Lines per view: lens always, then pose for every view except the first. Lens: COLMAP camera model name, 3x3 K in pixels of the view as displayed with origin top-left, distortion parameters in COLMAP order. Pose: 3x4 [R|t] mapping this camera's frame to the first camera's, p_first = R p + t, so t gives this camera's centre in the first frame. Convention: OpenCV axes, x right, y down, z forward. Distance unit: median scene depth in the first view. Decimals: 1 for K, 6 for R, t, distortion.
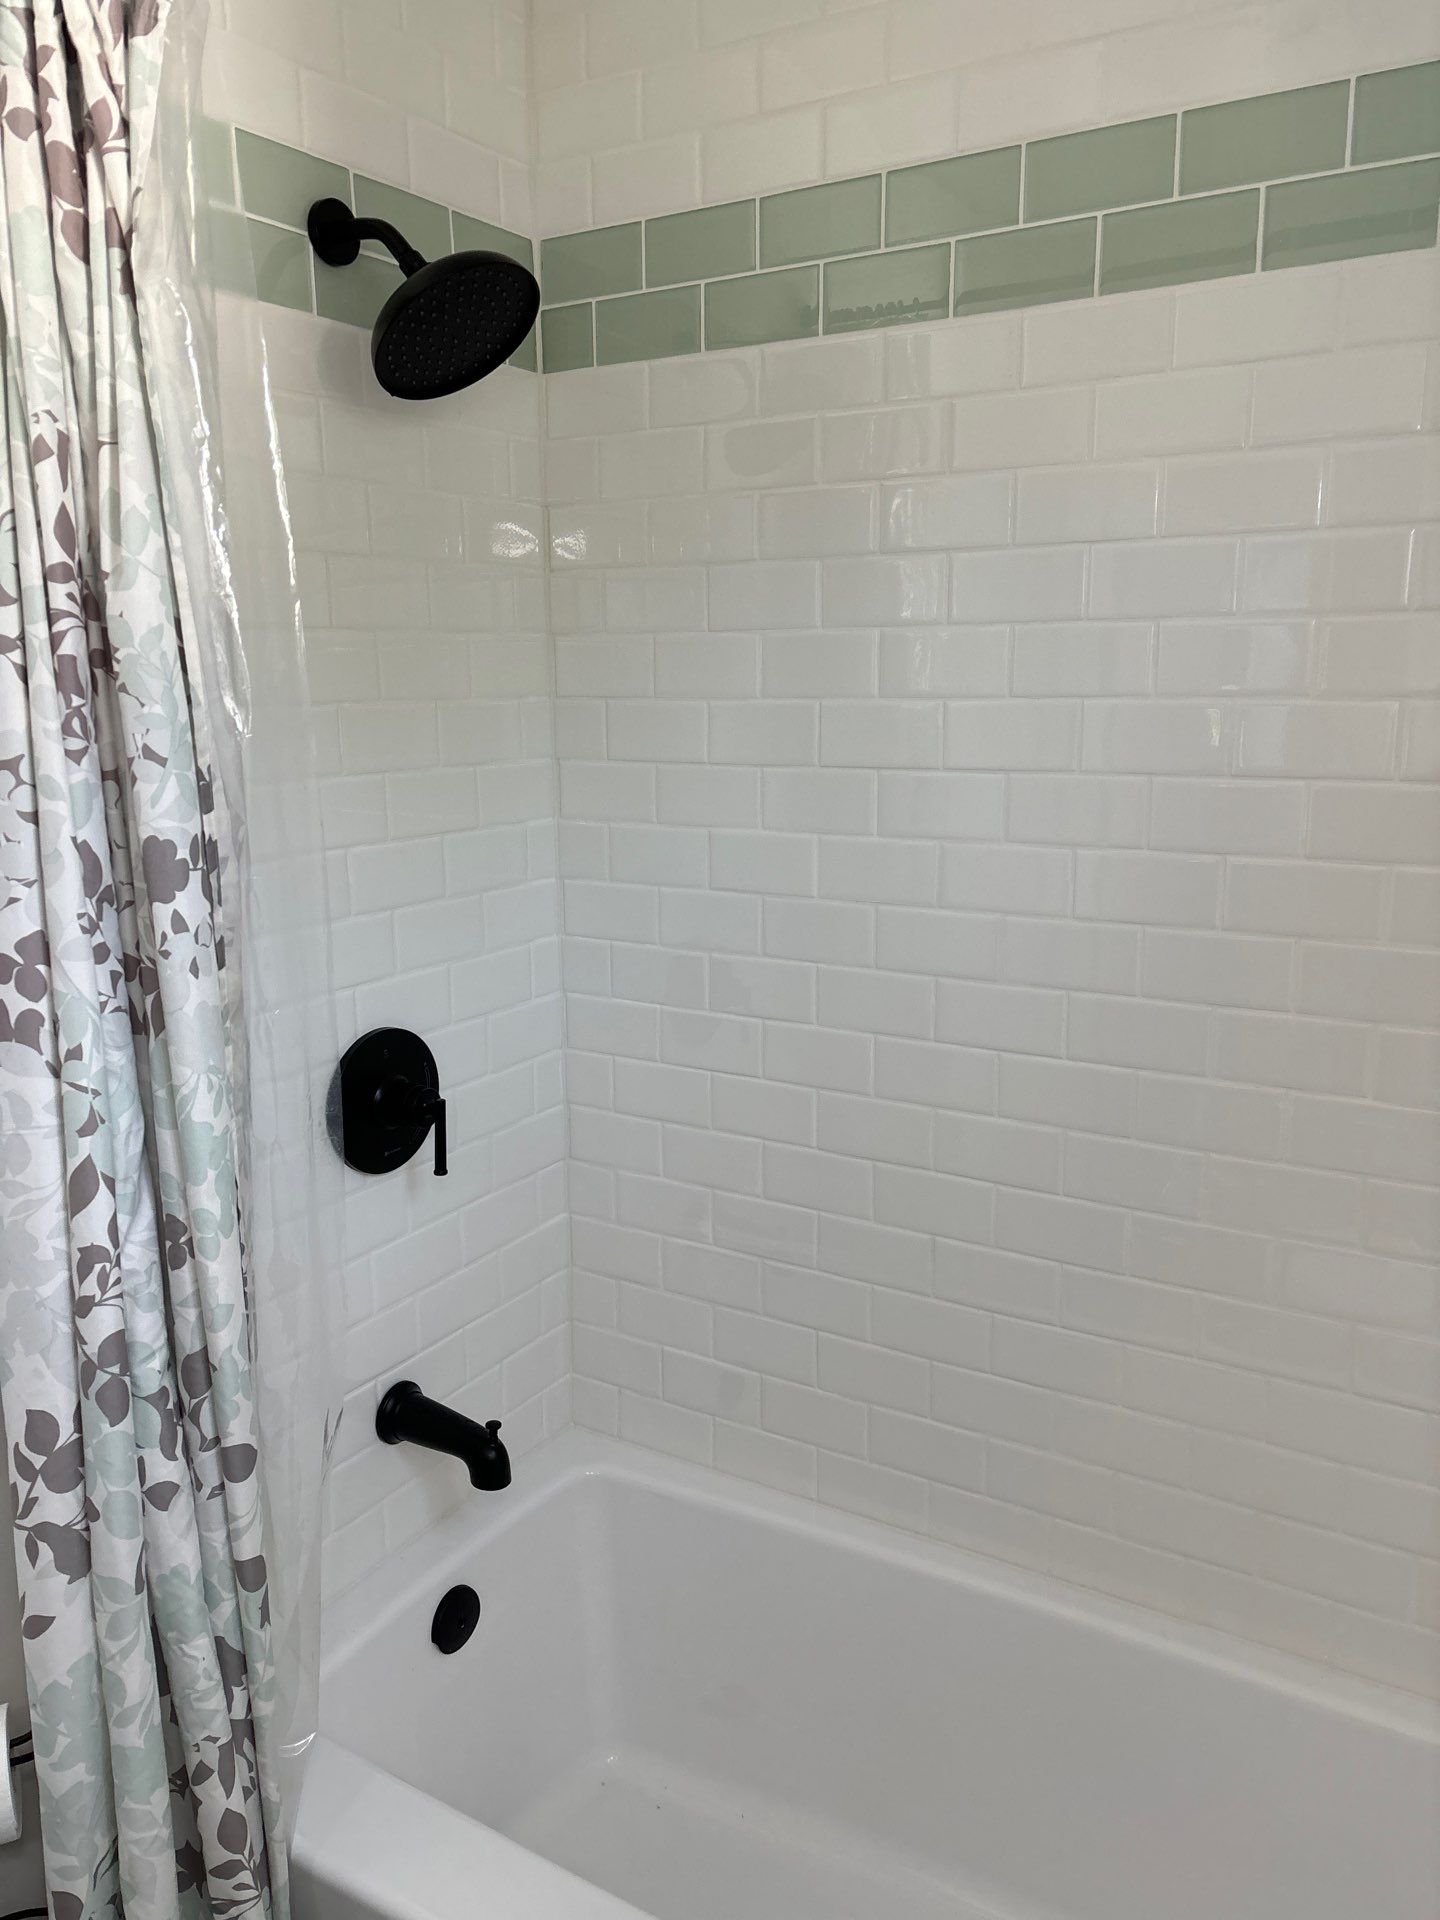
lens RADIAL K [[1475.2, 0, 711.4], [0, 1475.2, 955.5], [0, 0, 1]] dist [0.066477, -0.080741]
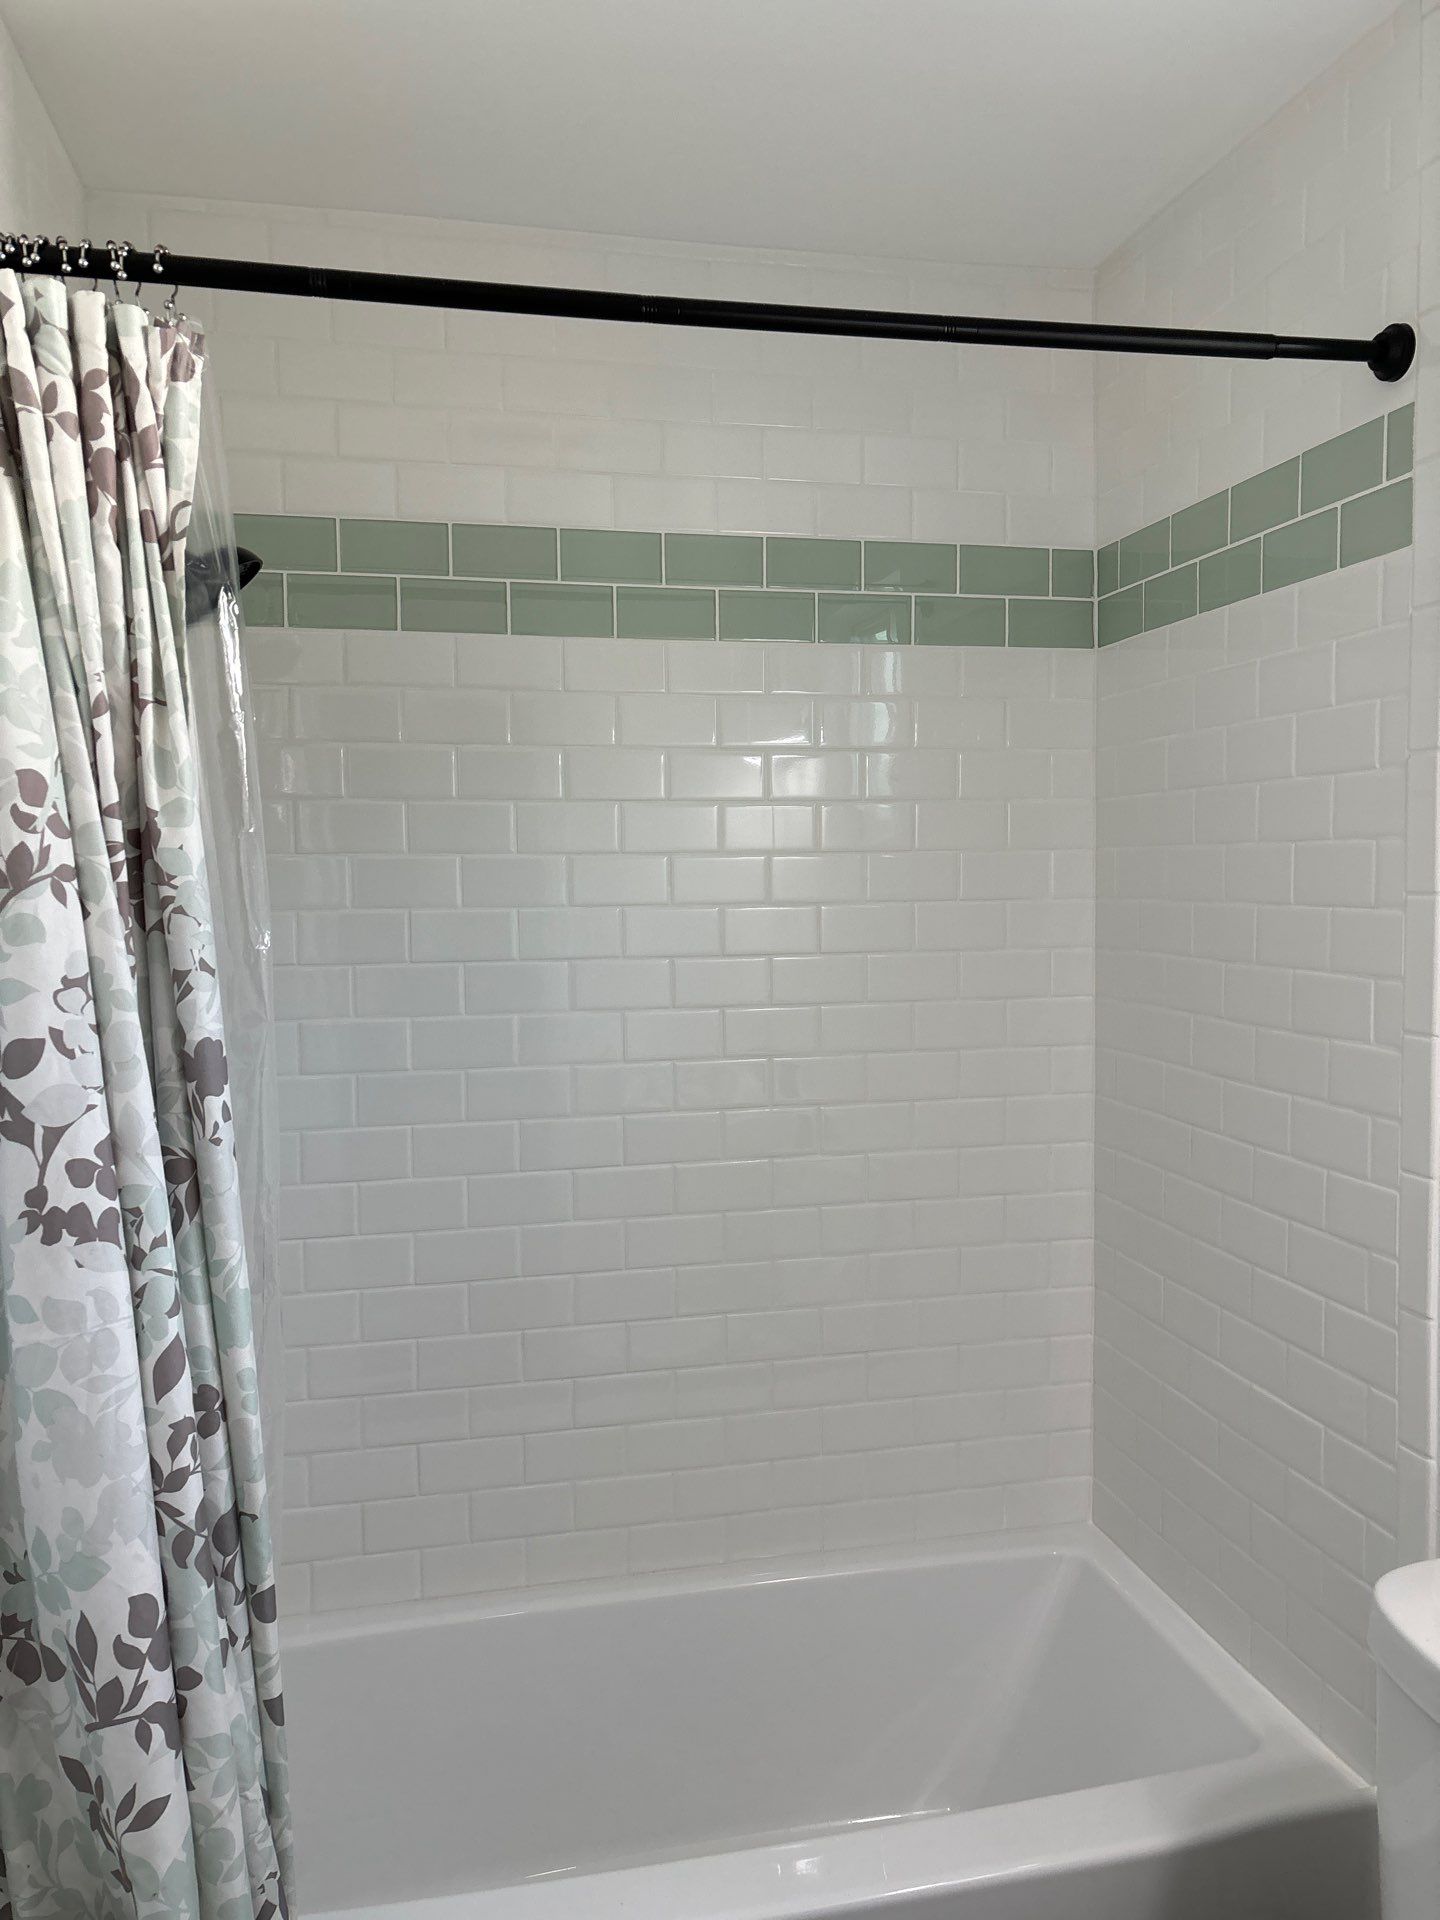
lens RADIAL K [[1475.2, 0, 711.4], [0, 1475.2, 955.5], [0, 0, 1]] dist [0.066477, -0.080741]
pose [[0.730198, -0.040271, 0.682048, -0.864862], [0.132850, 0.987577, -0.083918, 0.004324], [-0.670195, 0.151887, 0.726477, -0.094749]]
